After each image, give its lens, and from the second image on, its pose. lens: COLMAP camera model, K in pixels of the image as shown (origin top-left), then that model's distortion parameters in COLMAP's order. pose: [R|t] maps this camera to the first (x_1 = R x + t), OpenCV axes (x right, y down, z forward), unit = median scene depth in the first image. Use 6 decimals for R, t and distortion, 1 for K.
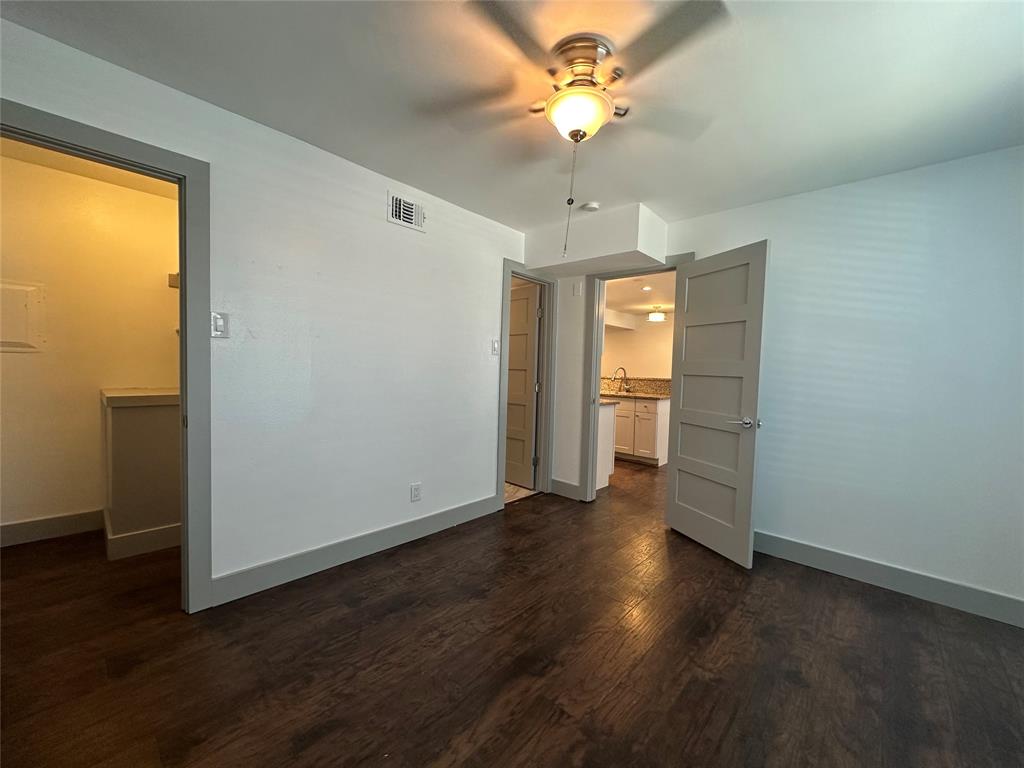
lens RADIAL K [[404.1, 0, 512.0], [0, 404.1, 381.9], [0, 0, 1]] dist [-0.004022, 0.000006]
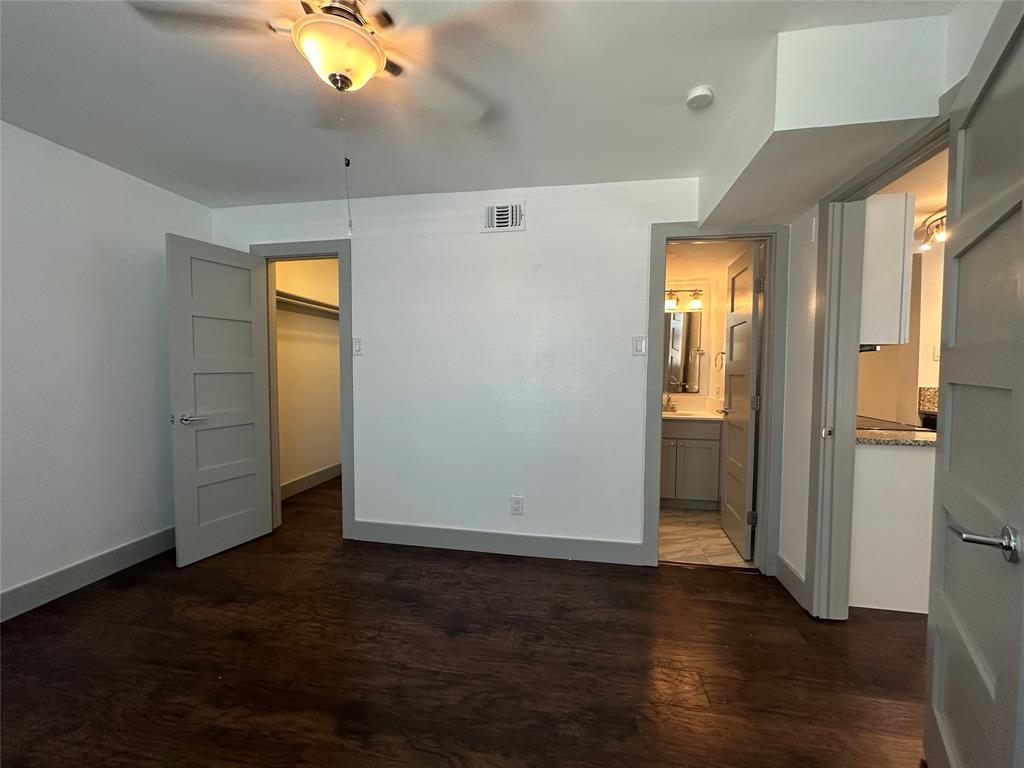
lens RADIAL K [[404.1, 0, 512.8], [0, 404.1, 383.5], [0, 0, 1]] dist [-0.004022, 0.000006]
pose [[0.541601, 0.003258, -0.840629, 0.674761], [-0.021513, 0.999719, -0.009986, -0.004865], [0.840360, 0.023493, 0.541519, 0.572847]]
